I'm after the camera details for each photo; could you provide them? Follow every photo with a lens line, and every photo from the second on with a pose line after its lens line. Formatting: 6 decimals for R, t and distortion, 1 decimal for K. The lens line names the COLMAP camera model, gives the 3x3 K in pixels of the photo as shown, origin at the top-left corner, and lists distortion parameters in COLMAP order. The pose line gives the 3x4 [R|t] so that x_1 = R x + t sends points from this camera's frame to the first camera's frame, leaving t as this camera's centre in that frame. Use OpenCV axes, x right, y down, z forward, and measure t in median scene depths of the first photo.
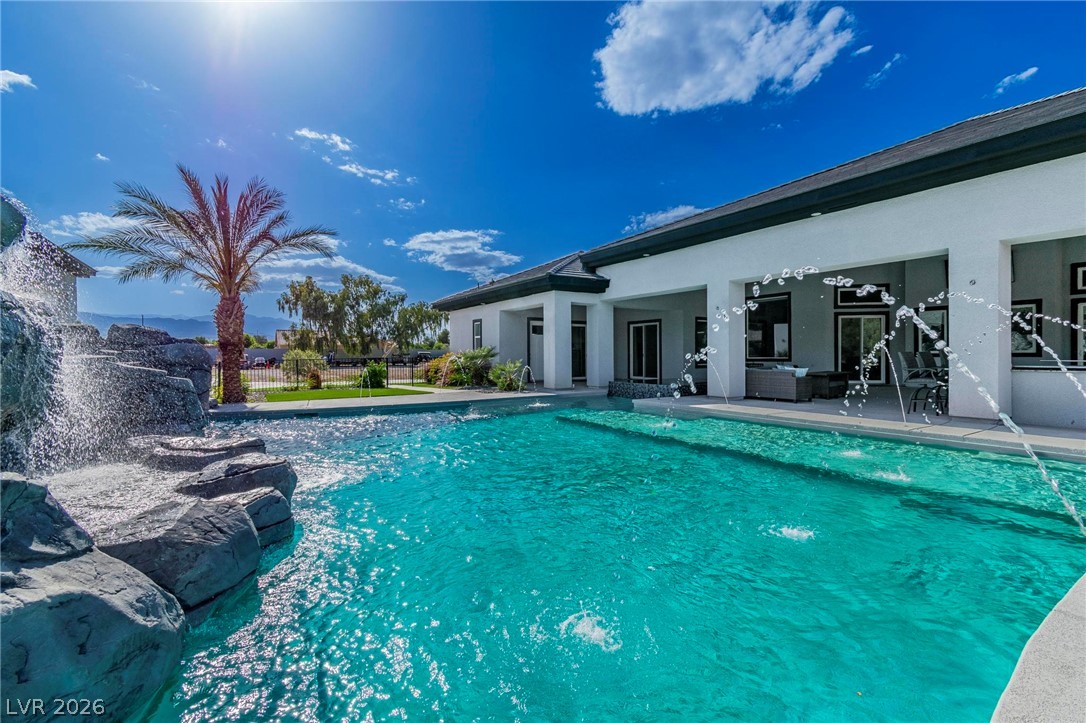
lens RADIAL K [[480.9, 0, 549.4], [0, 480.9, 354.7], [0, 0, 1]] dist [0.002649, -0.001102]
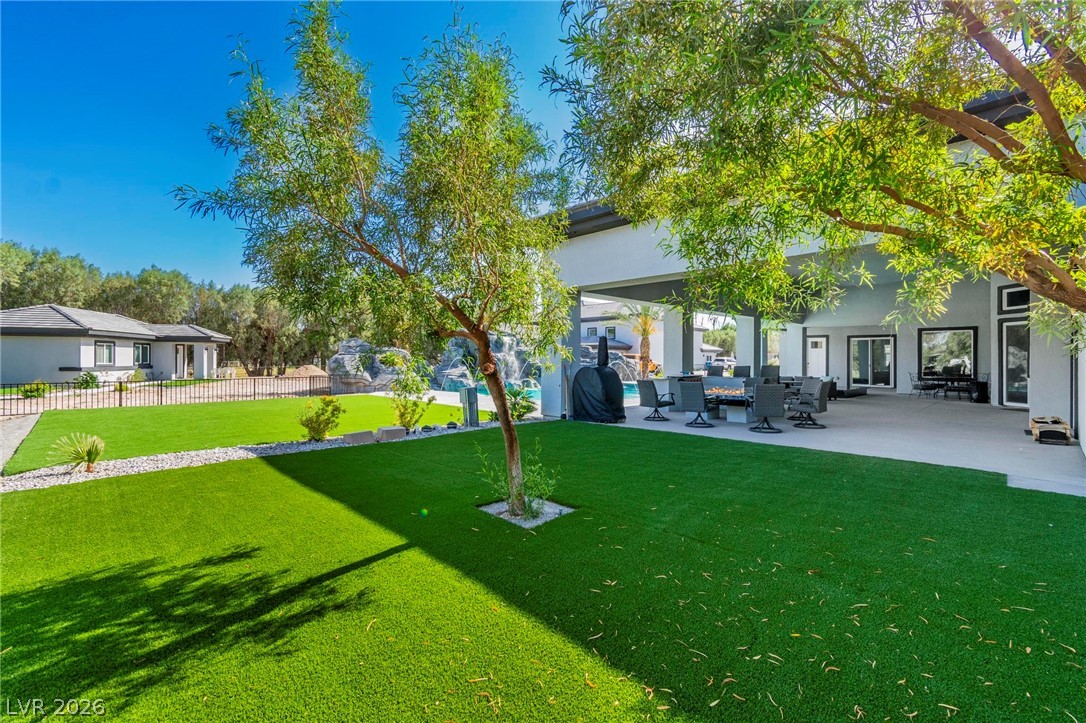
lens RADIAL K [[475.1, 0, 550.0], [0, 475.1, 360.4], [0, 0, 1]] dist [0.003068, -0.000608]
pose [[0.175424, 0.009115, -0.984451, 1.261400], [-0.006272, 0.999947, 0.008141, -0.019150], [0.984473, 0.004746, 0.175472, 0.103258]]
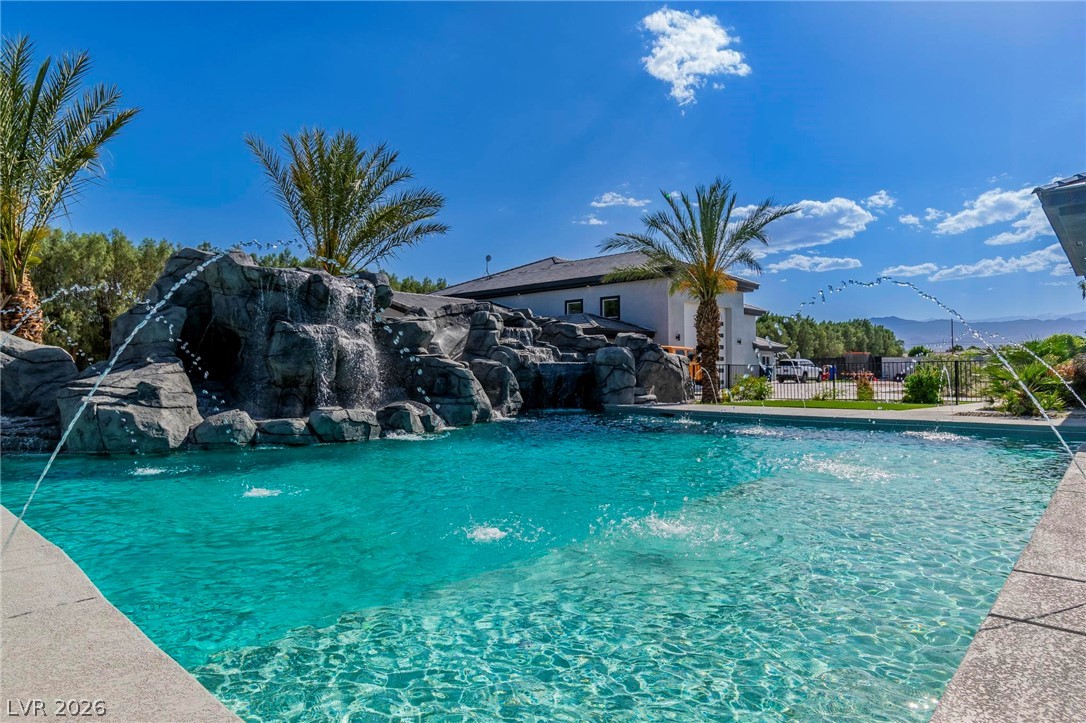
lens RADIAL K [[640.9, 0, 550.4], [0, 640.9, 359.6], [0, 0, 1]] dist [-0.000712, -0.000791]
pose [[0.246964, -0.013770, -0.968927, 0.451054], [0.002714, 0.999905, -0.013518, 0.016905], [0.969021, 0.000708, 0.246978, 0.280363]]
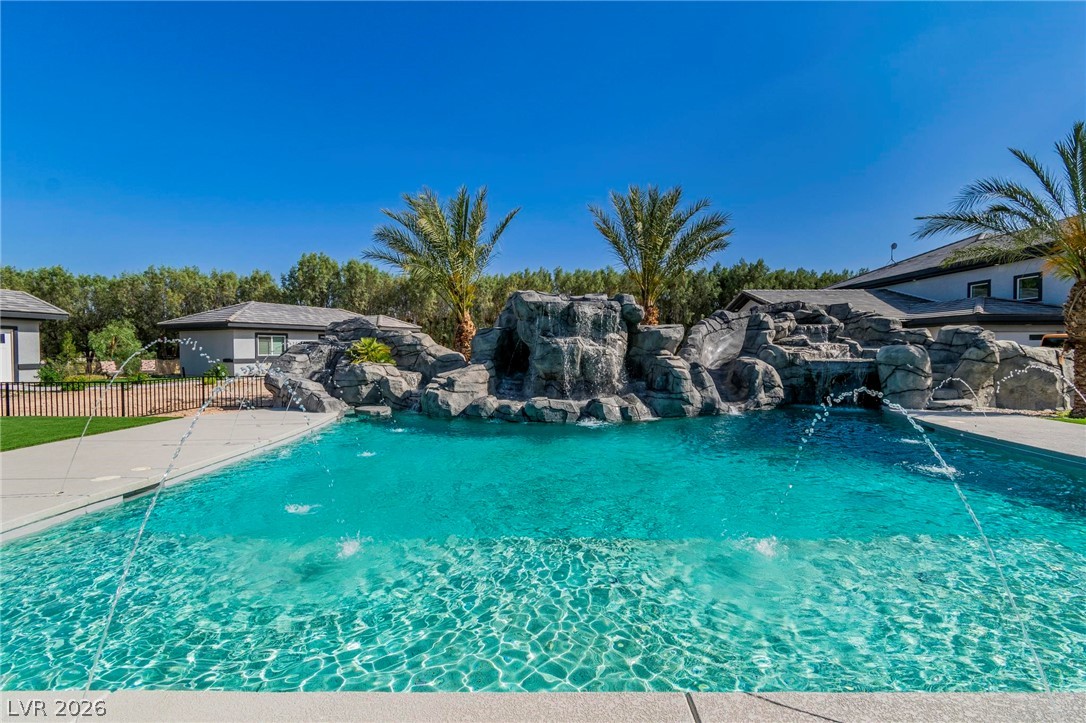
lens RADIAL K [[475.1, 0, 550.0], [0, 475.1, 360.4], [0, 0, 1]] dist [0.003068, -0.000608]
pose [[-0.563812, 0.028082, -0.825426, 0.356392], [0.003903, 0.999501, 0.031338, -0.016155], [0.825894, 0.014446, -0.563640, 0.583646]]
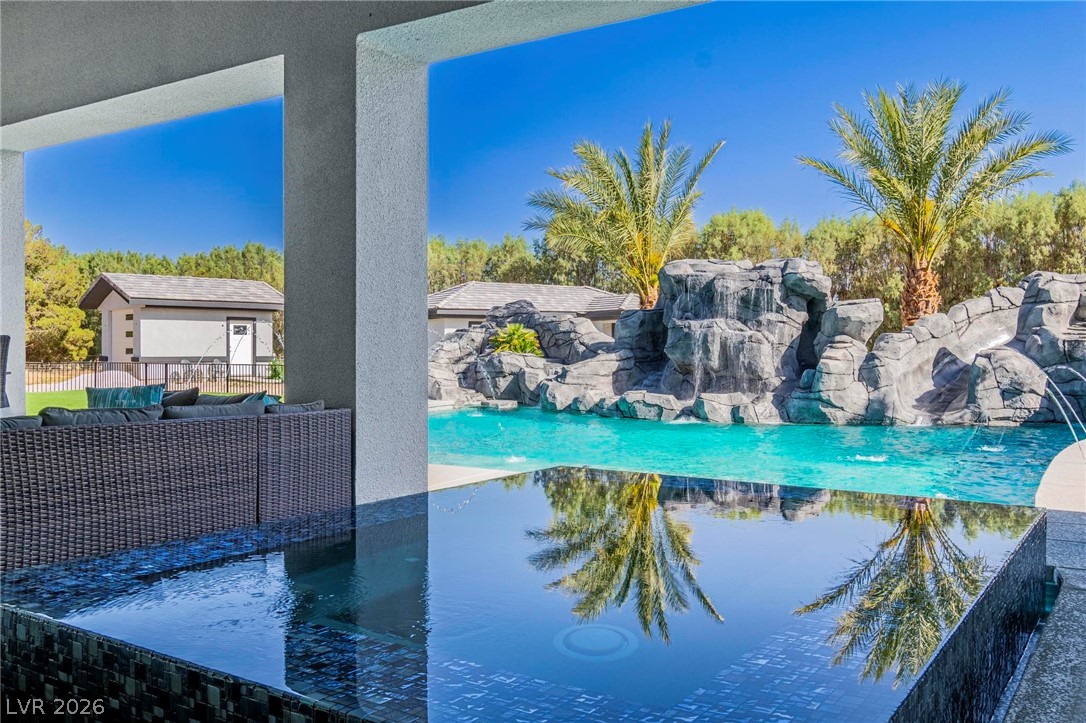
lens RADIAL K [[917.6, 0, 548.3], [0, 917.6, 359.9], [0, 0, 1]] dist [0.000710, -0.003342]
pose [[-0.921729, 0.007020, -0.387772, 0.337253], [0.002091, 0.999912, 0.013133, 0.003927], [0.387830, 0.011294, -0.921662, 1.107197]]
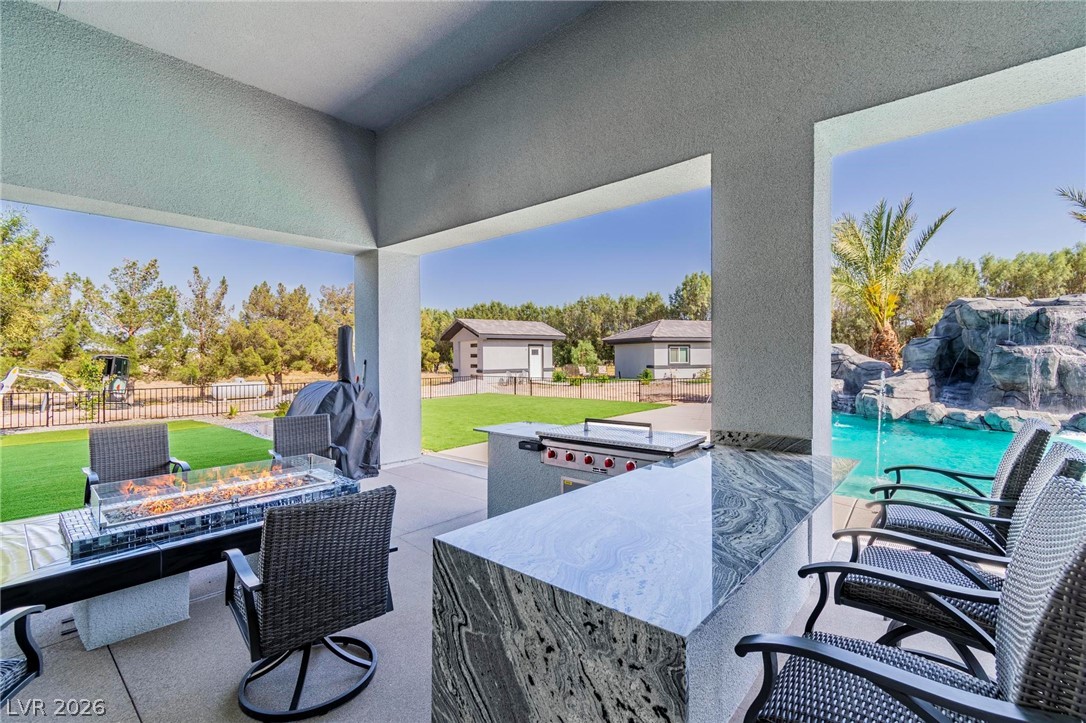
lens RADIAL K [[480.9, 0, 549.4], [0, 480.9, 354.7], [0, 0, 1]] dist [0.002649, -0.001102]
pose [[-0.963674, 0.012018, -0.266810, 0.586700], [0.012859, 0.999916, -0.001405, -0.023582], [0.266771, -0.004785, -0.963748, 0.670194]]
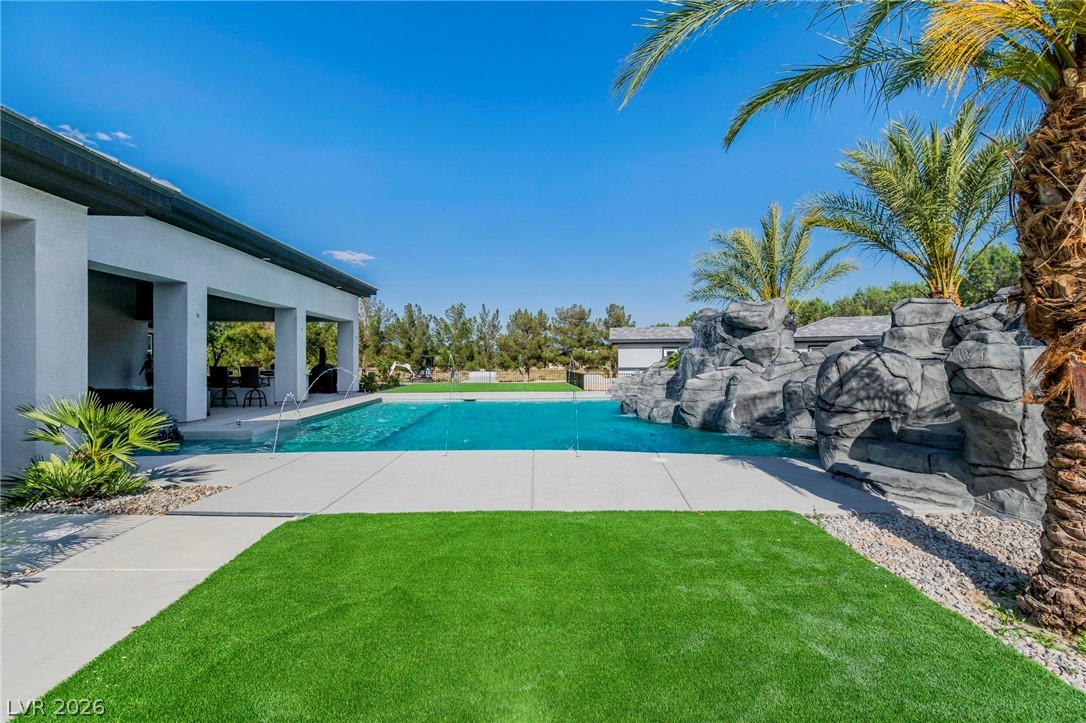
lens RADIAL K [[503.5, 0, 543.0], [0, 503.5, 361.5], [0, 0, 1]] dist [0.000584, 0.000012]
pose [[-0.849254, 0.005416, 0.527957, -0.469010], [0.007224, 0.999973, 0.001363, -0.009303], [-0.527935, 0.004971, -0.849270, 1.054025]]
